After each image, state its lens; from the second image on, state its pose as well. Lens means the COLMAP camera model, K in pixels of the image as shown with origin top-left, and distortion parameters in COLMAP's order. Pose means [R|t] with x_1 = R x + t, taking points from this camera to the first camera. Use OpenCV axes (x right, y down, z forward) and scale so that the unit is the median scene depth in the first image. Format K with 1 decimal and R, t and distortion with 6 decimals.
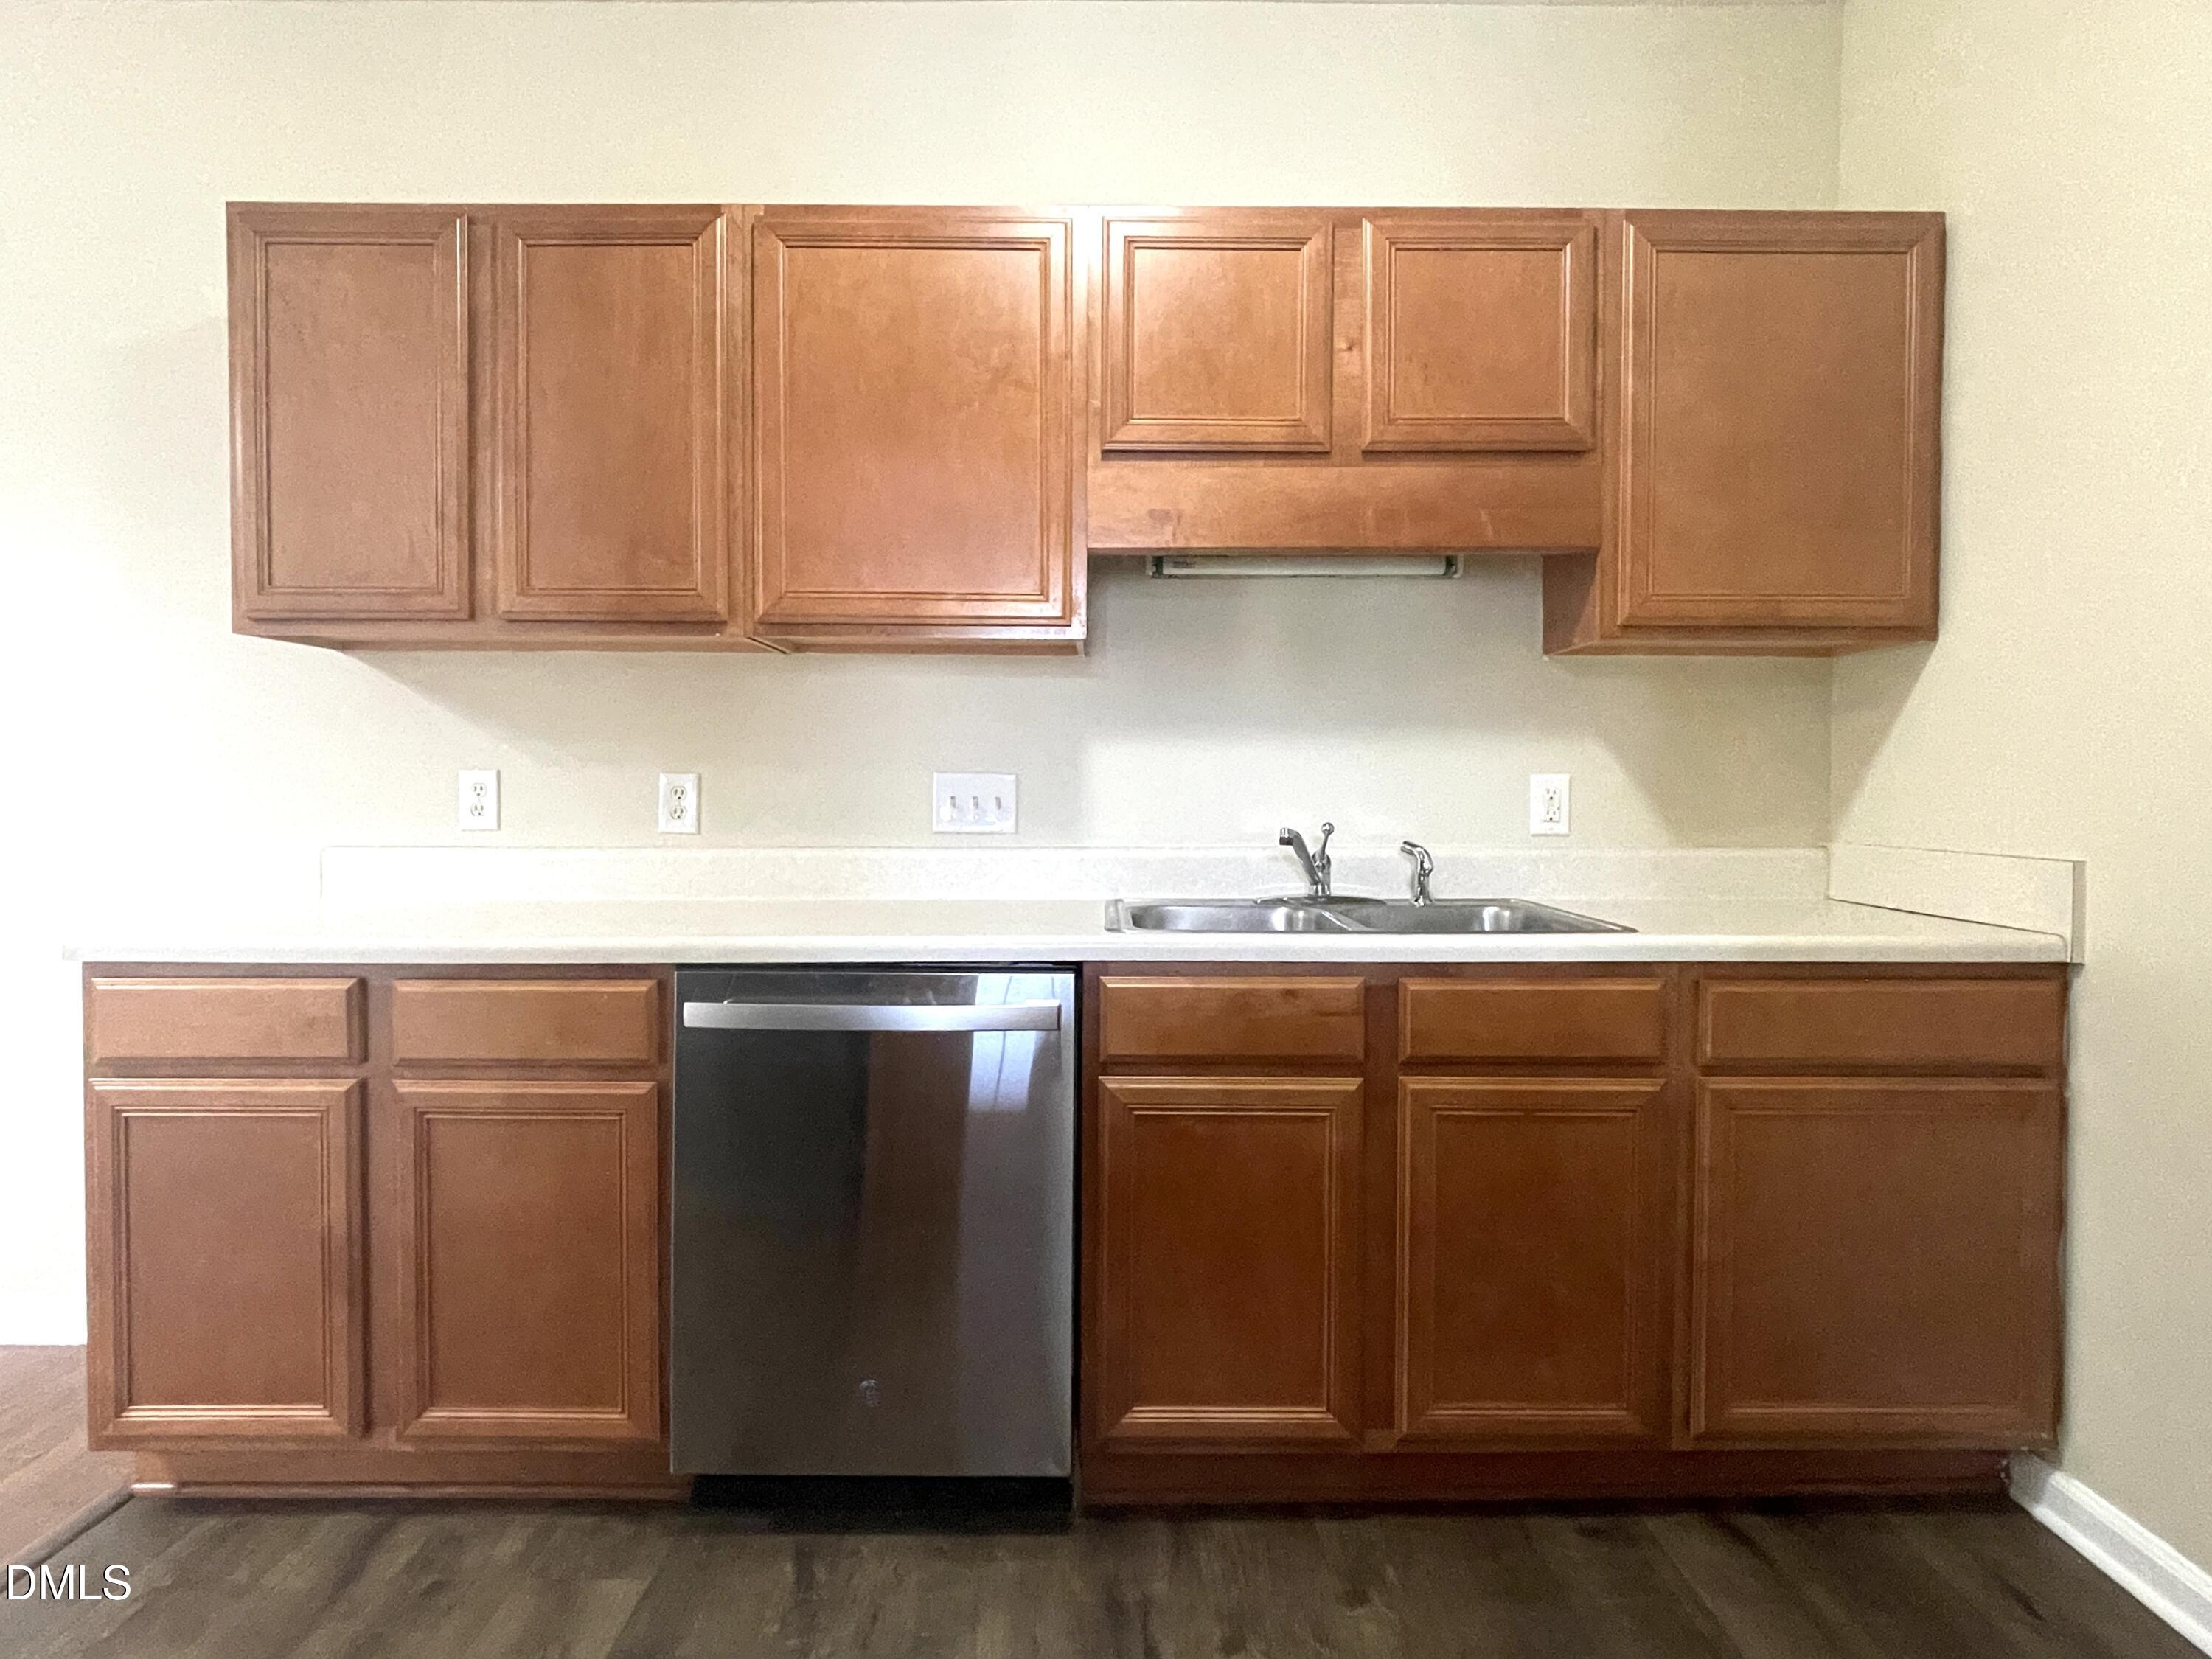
lens RADIAL K [[1184.9, 0, 1108.9], [0, 1184.9, 814.9], [0, 0, 1]] dist [-0.006126, 0.002186]
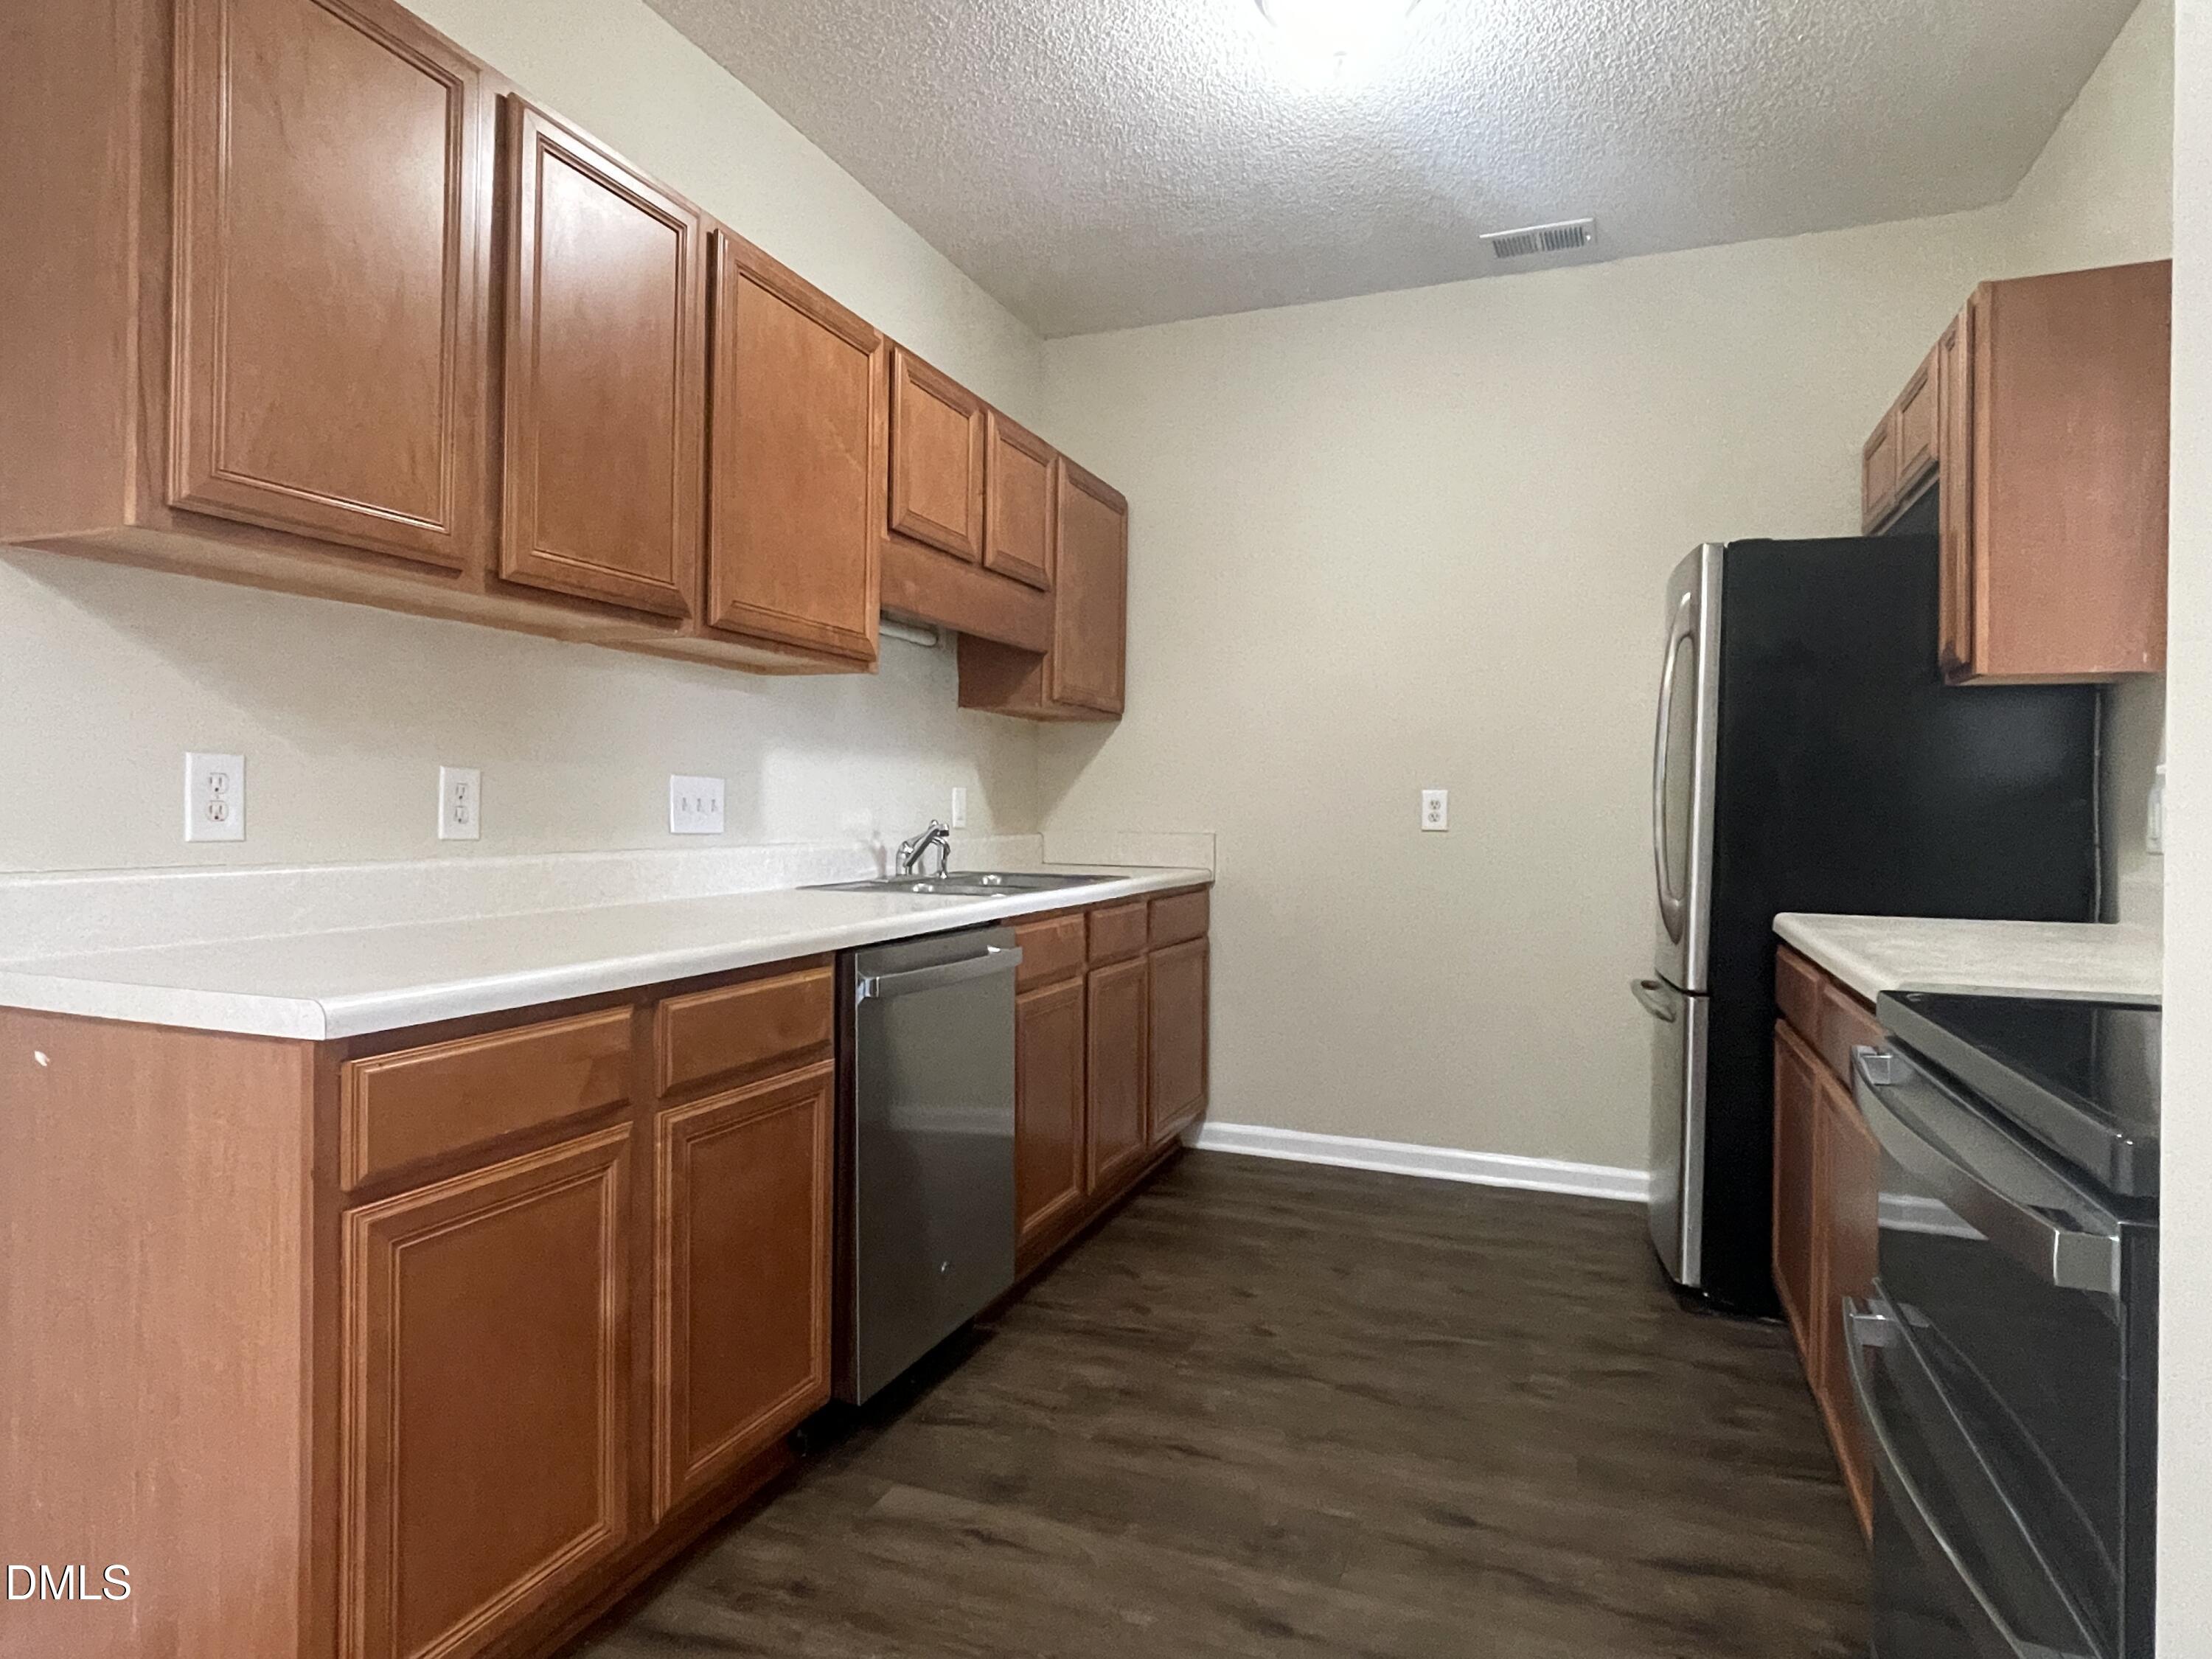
lens RADIAL K [[1246.4, 0, 1108.5], [0, 1246.4, 812.9], [0, 0, 1]] dist [-0.003255, -0.002126]
pose [[0.366642, -0.000675, 0.930362, -1.289831], [0.011290, 0.999929, -0.003724, 0.006240], [-0.930294, 0.011869, 0.366623, 0.324178]]
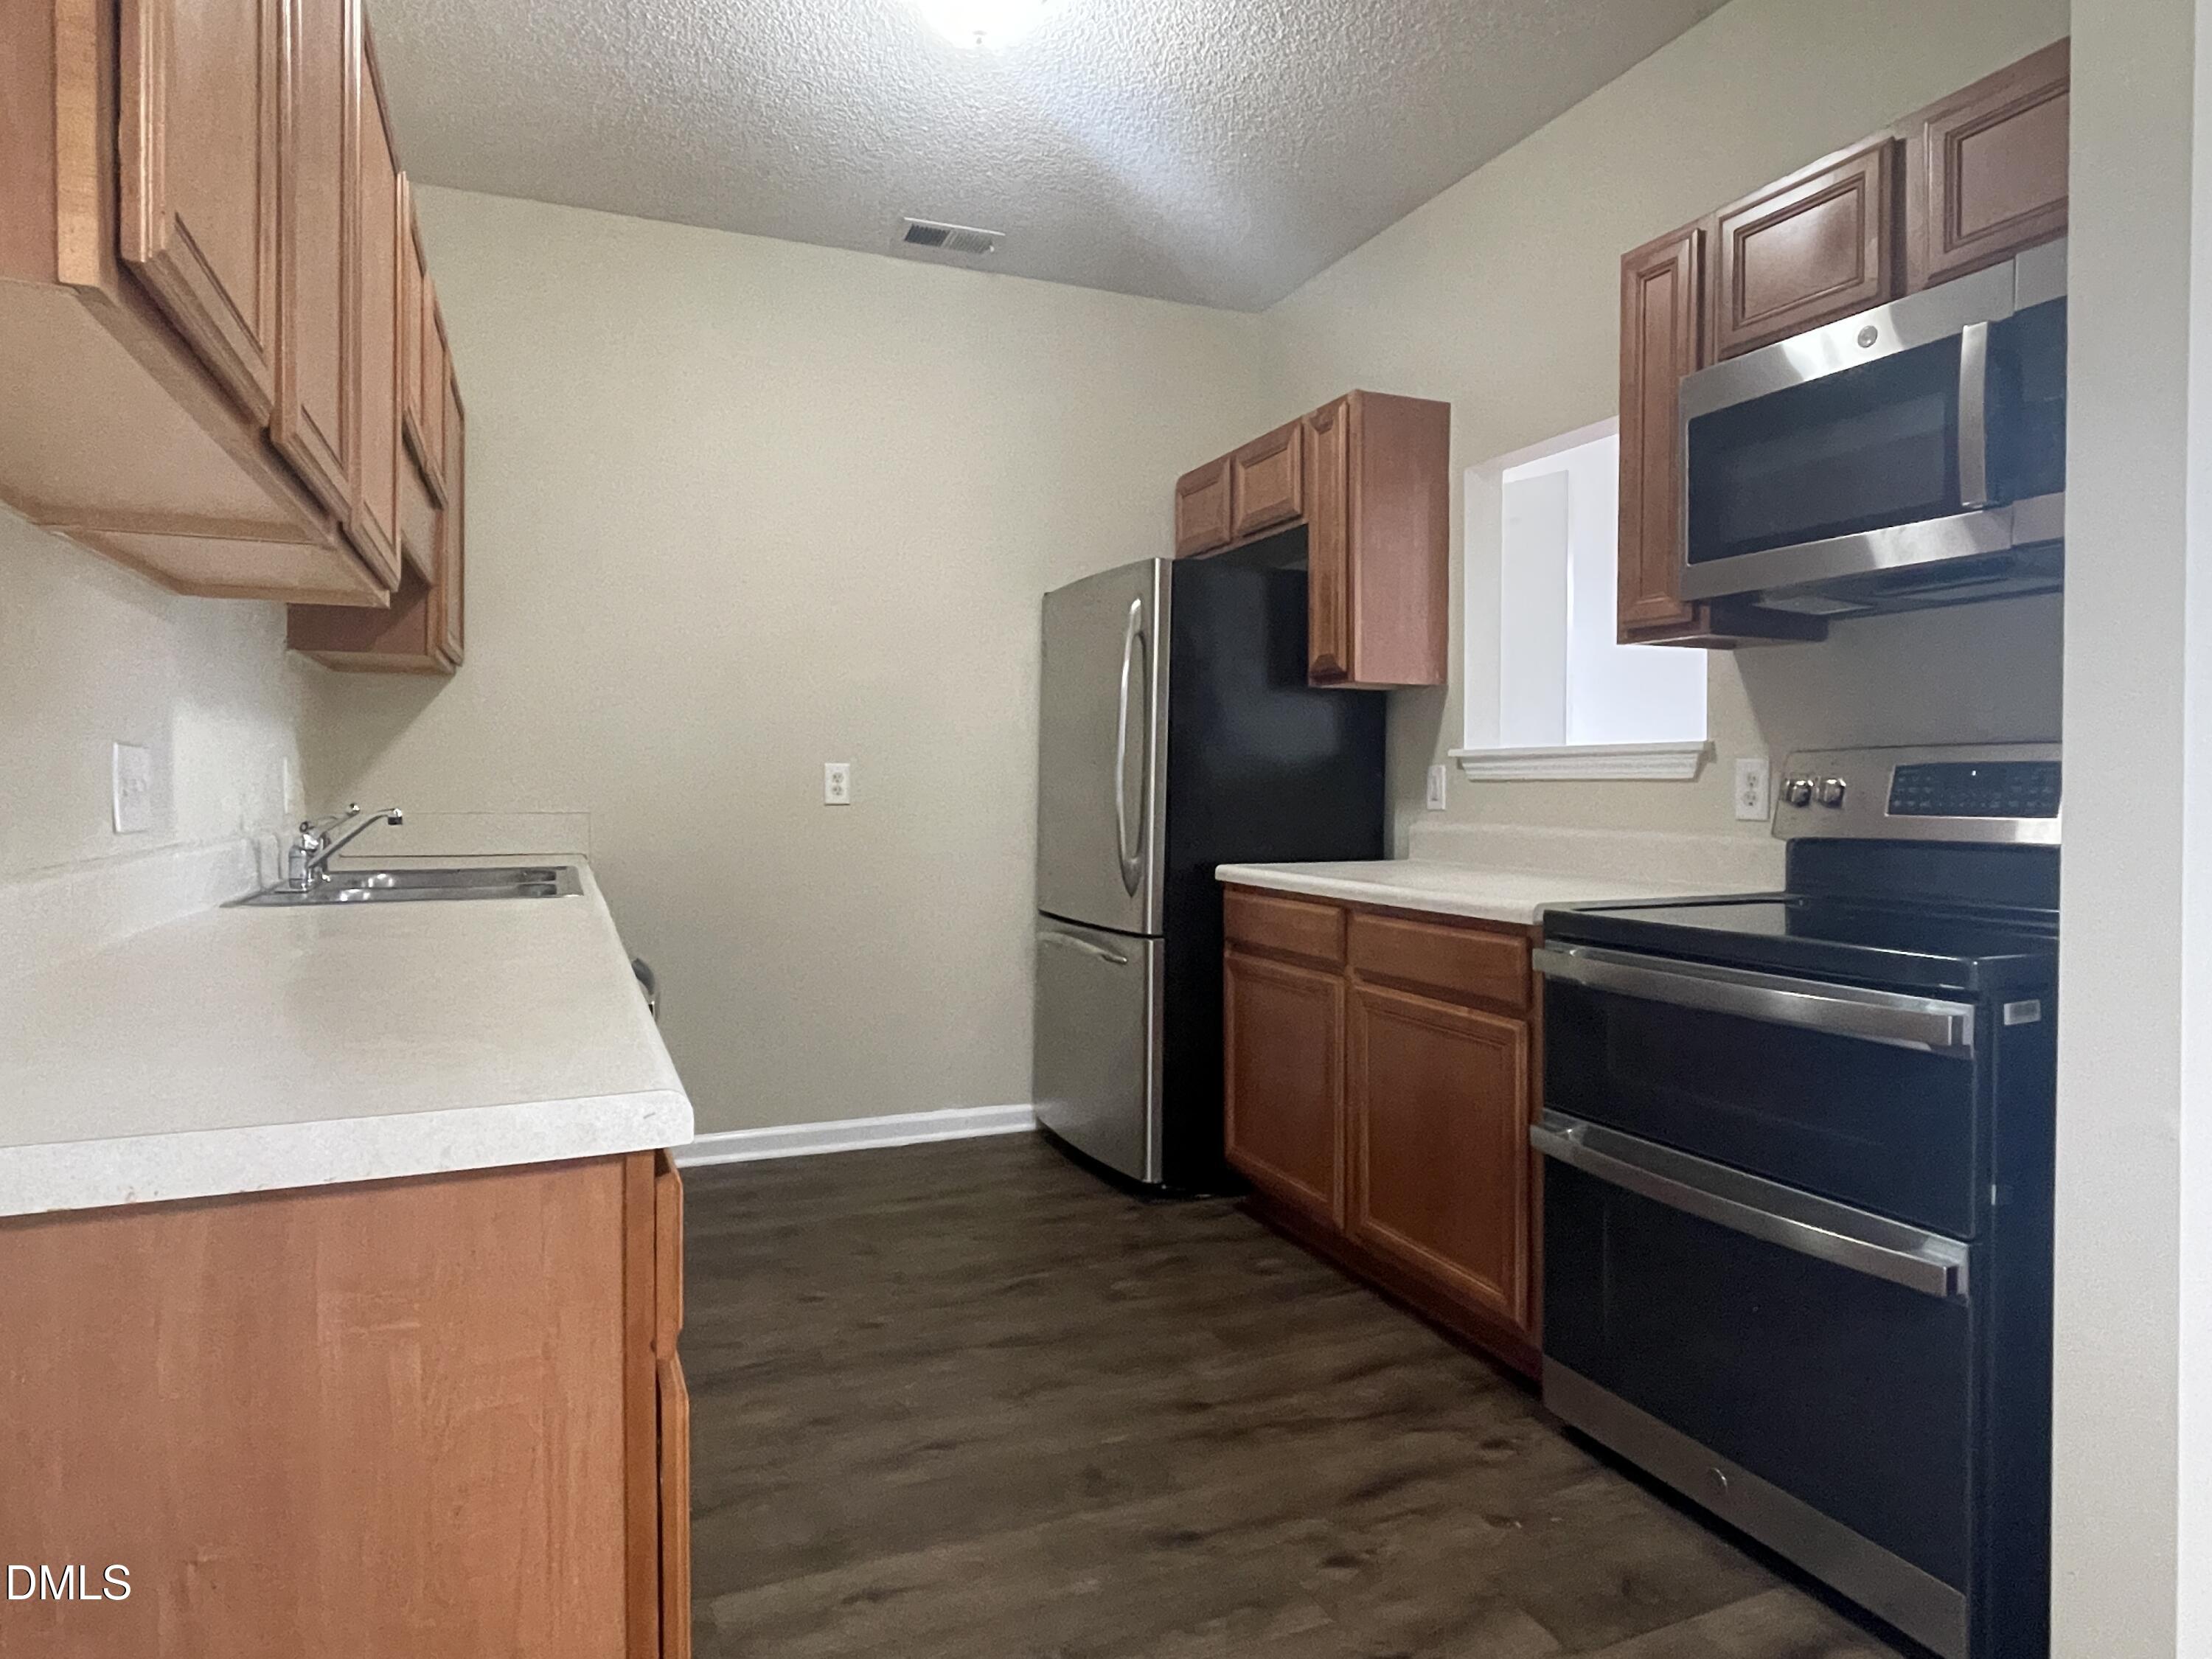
lens RADIAL K [[1303.6, 0, 1109.3], [0, 1303.6, 815.6], [0, 0, 1]] dist [0.031076, -0.044604]
pose [[-0.387904, -0.025146, 0.921357, -1.323204], [0.018793, 0.999204, 0.035183, -0.013508], [-0.921508, 0.030962, -0.387123, 0.980662]]
